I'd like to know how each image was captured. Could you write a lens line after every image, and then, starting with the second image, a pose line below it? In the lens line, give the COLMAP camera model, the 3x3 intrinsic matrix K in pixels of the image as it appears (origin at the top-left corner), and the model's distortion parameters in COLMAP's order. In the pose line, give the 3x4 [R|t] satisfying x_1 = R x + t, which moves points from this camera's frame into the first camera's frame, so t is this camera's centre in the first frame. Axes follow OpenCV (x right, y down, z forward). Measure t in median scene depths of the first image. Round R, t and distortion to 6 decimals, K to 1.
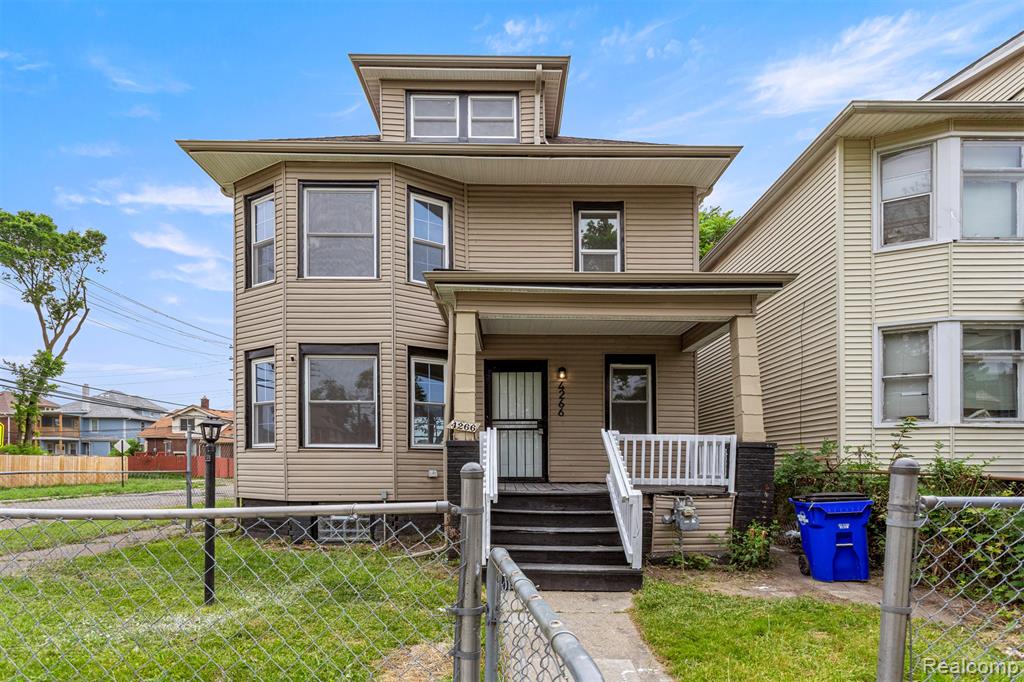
lens RADIAL K [[468.3, 0, 514.5], [0, 468.3, 387.9], [0, 0, 1]] dist [0.004490, 0.000219]
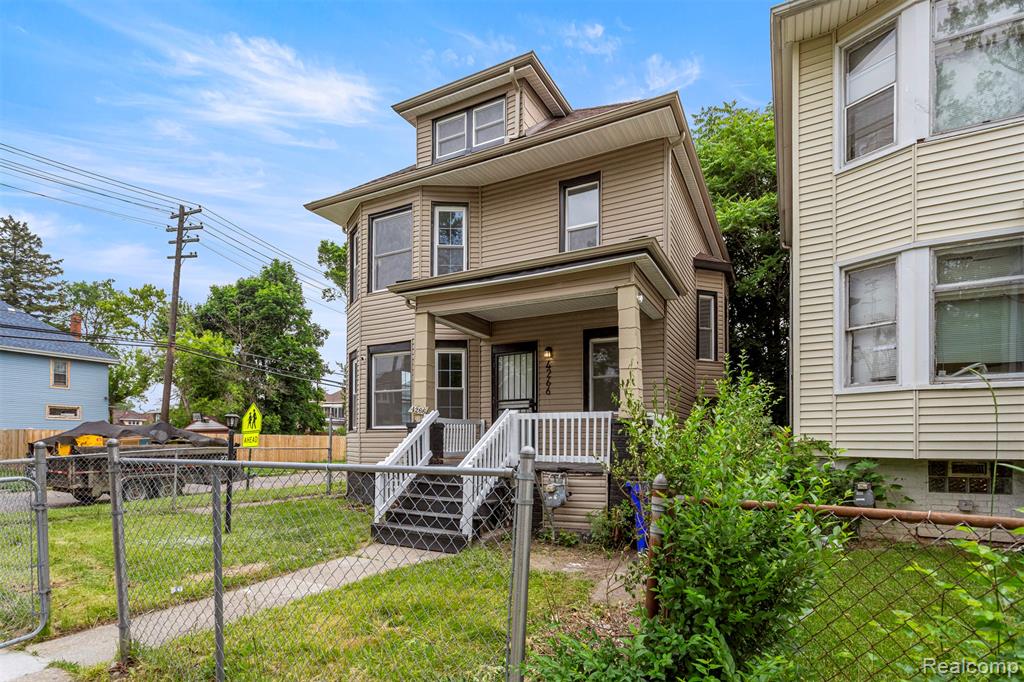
lens RADIAL K [[506.8, 0, 512.0], [0, 506.8, 341.0], [0, 0, 1]] dist [0.000720, 0.000079]
pose [[0.877986, -0.096261, -0.468908, 0.657248], [0.078548, 0.995266, -0.057242, 0.000927], [0.472198, 0.013426, 0.881390, -0.014722]]
